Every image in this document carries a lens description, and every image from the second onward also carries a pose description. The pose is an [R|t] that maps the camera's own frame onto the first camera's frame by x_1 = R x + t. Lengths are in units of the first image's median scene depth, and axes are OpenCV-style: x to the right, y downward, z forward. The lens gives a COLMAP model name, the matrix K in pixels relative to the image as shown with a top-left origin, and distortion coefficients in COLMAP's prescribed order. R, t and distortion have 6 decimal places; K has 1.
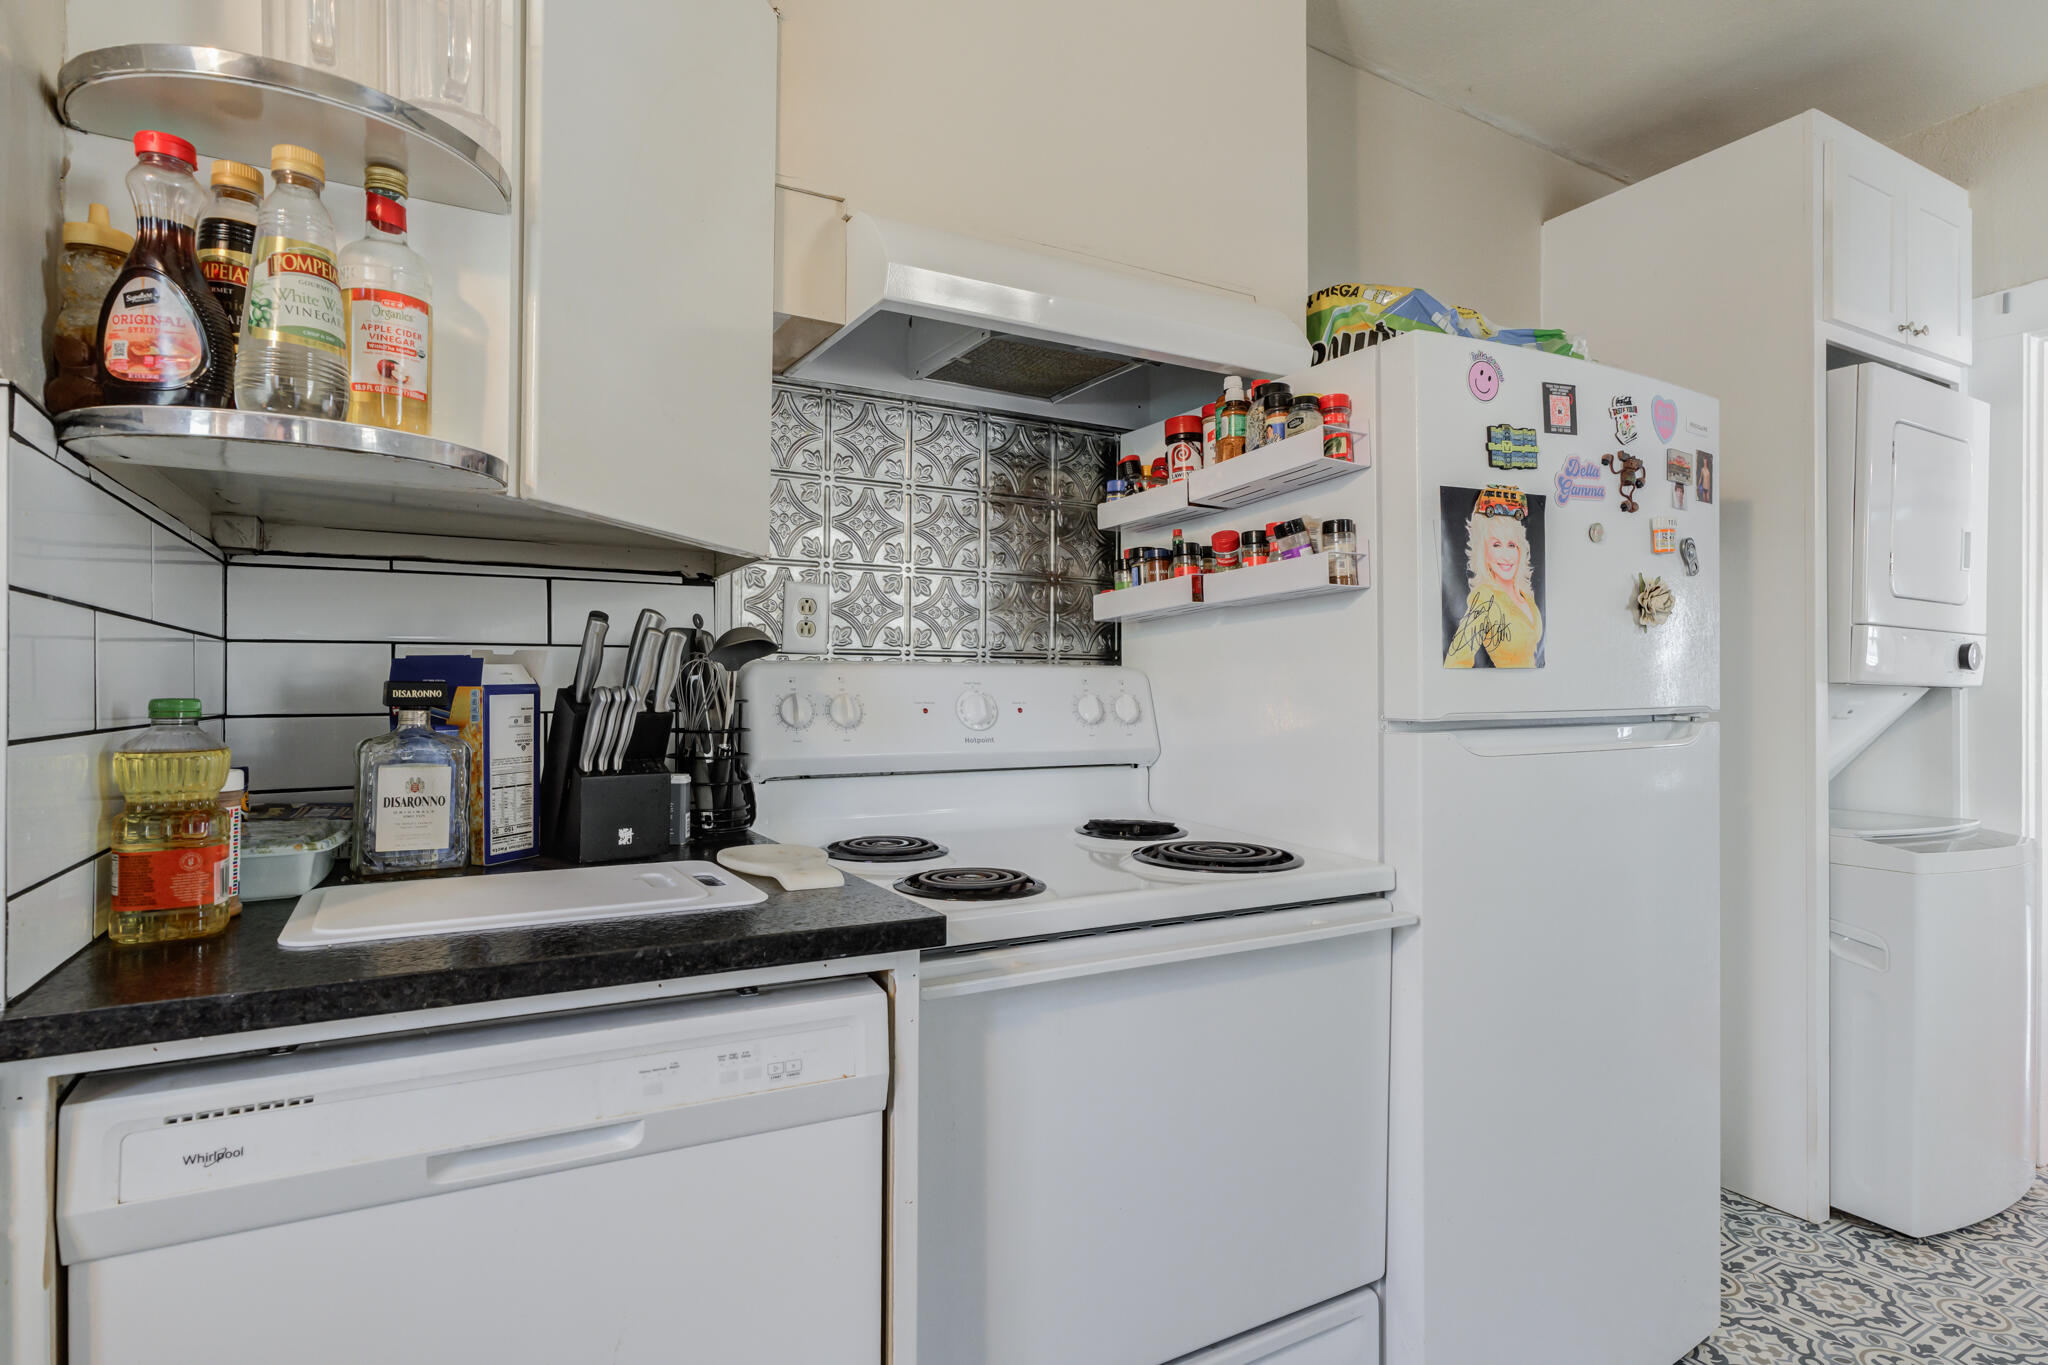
lens RADIAL K [[1057.9, 0, 1023.4], [0, 1057.9, 709.0], [0, 0, 1]] dist [-0.026783, 0.000387]
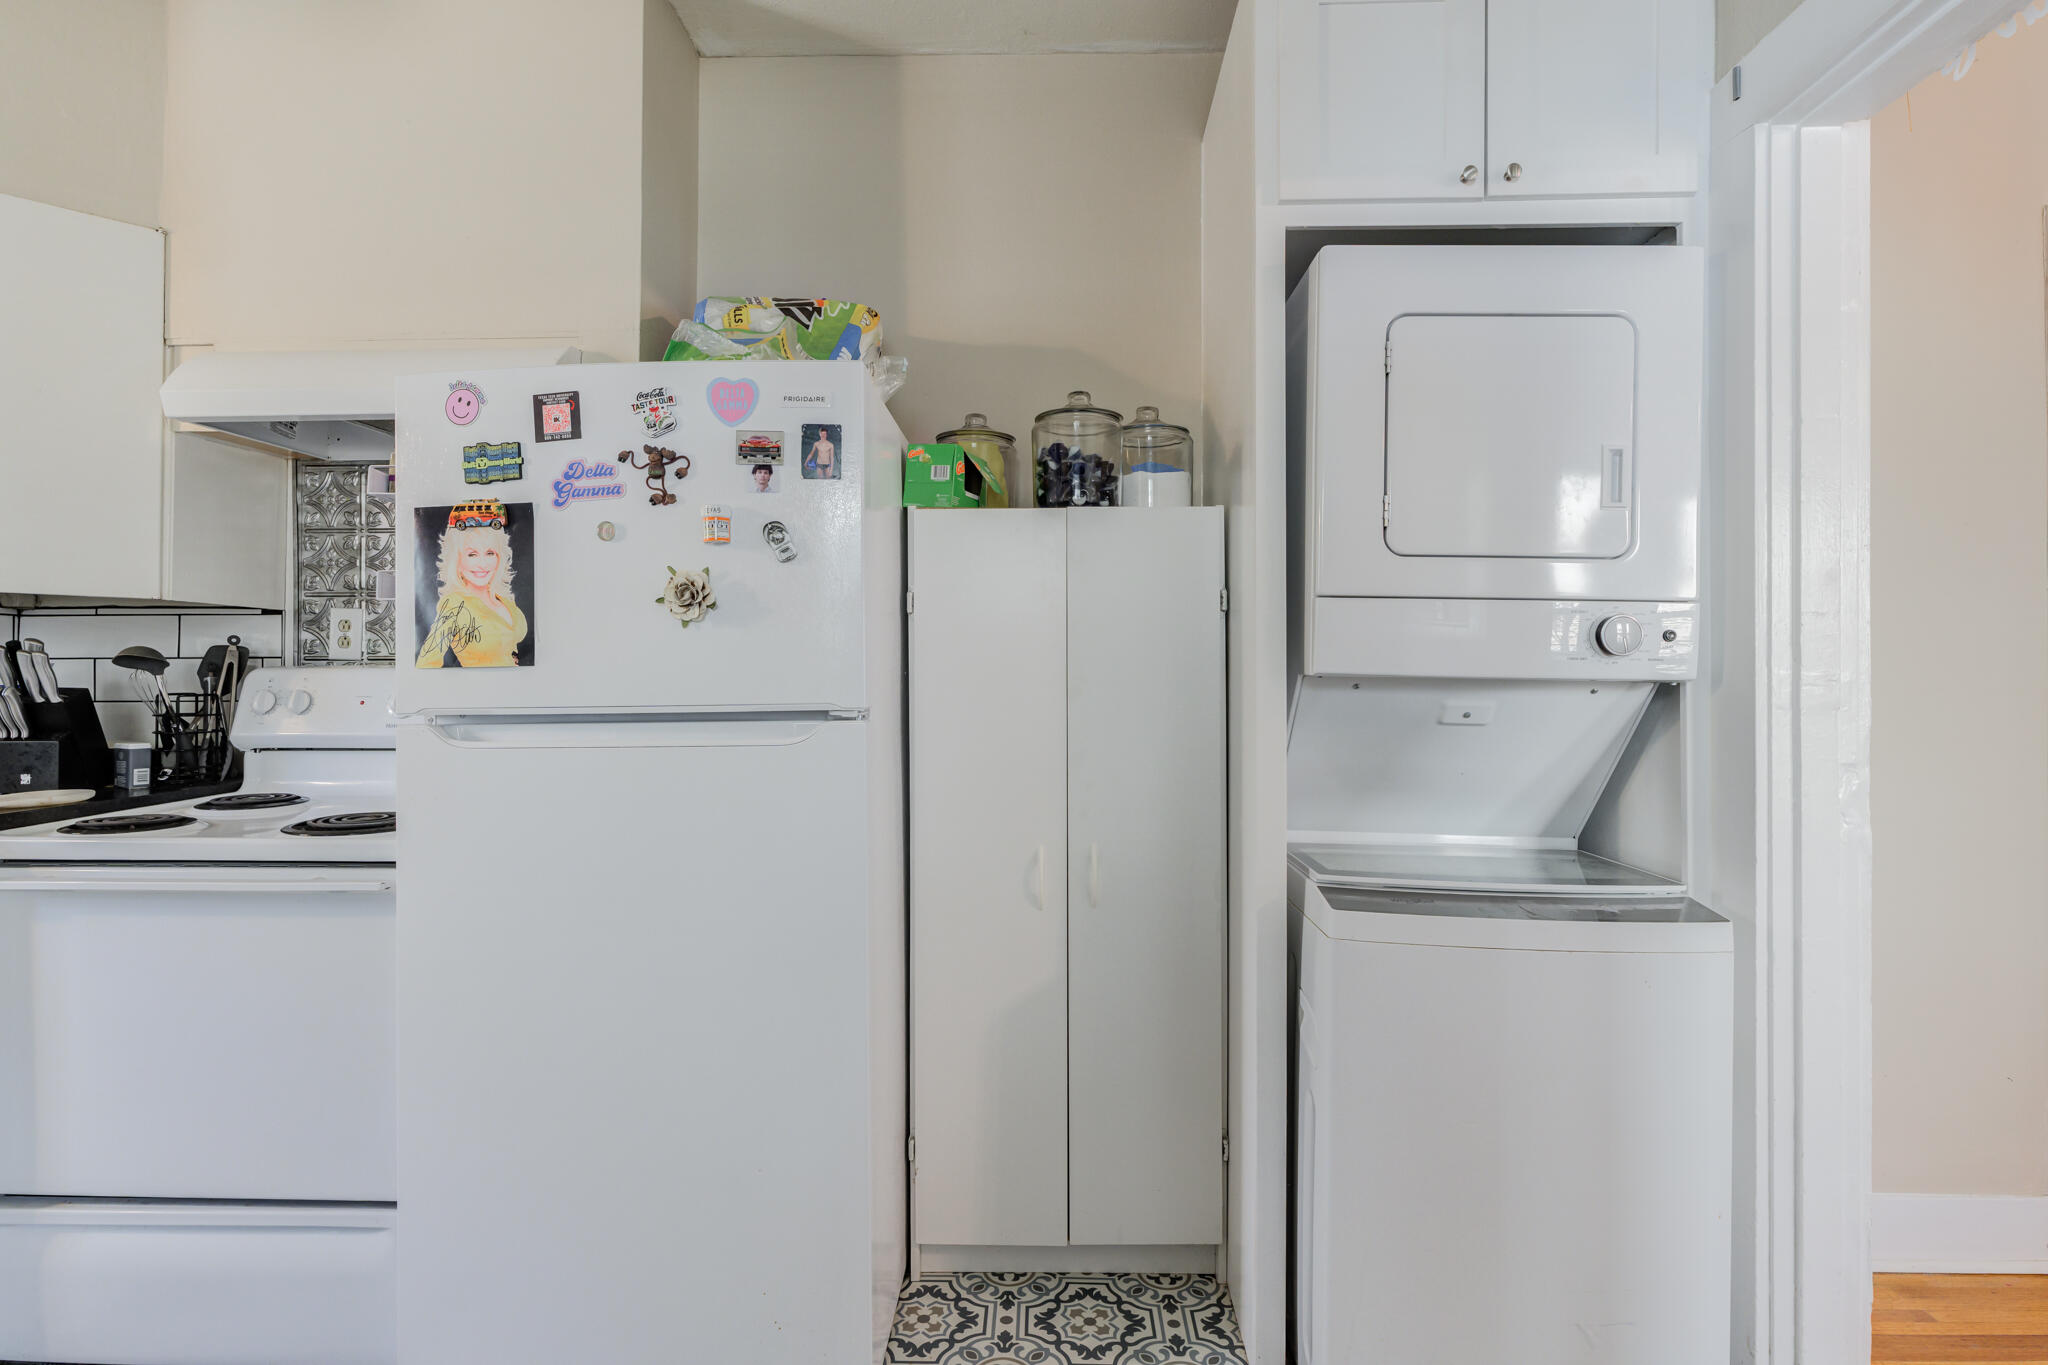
lens RADIAL K [[1029.0, 0, 1029.7], [0, 1029.0, 670.9], [0, 0, 1]] dist [-0.001250, 0.000138]
pose [[0.849594, -0.008256, -0.527373, 1.477620], [-0.006288, 0.999648, -0.025778, -0.011426], [0.527400, 0.025217, 0.849243, 0.396043]]
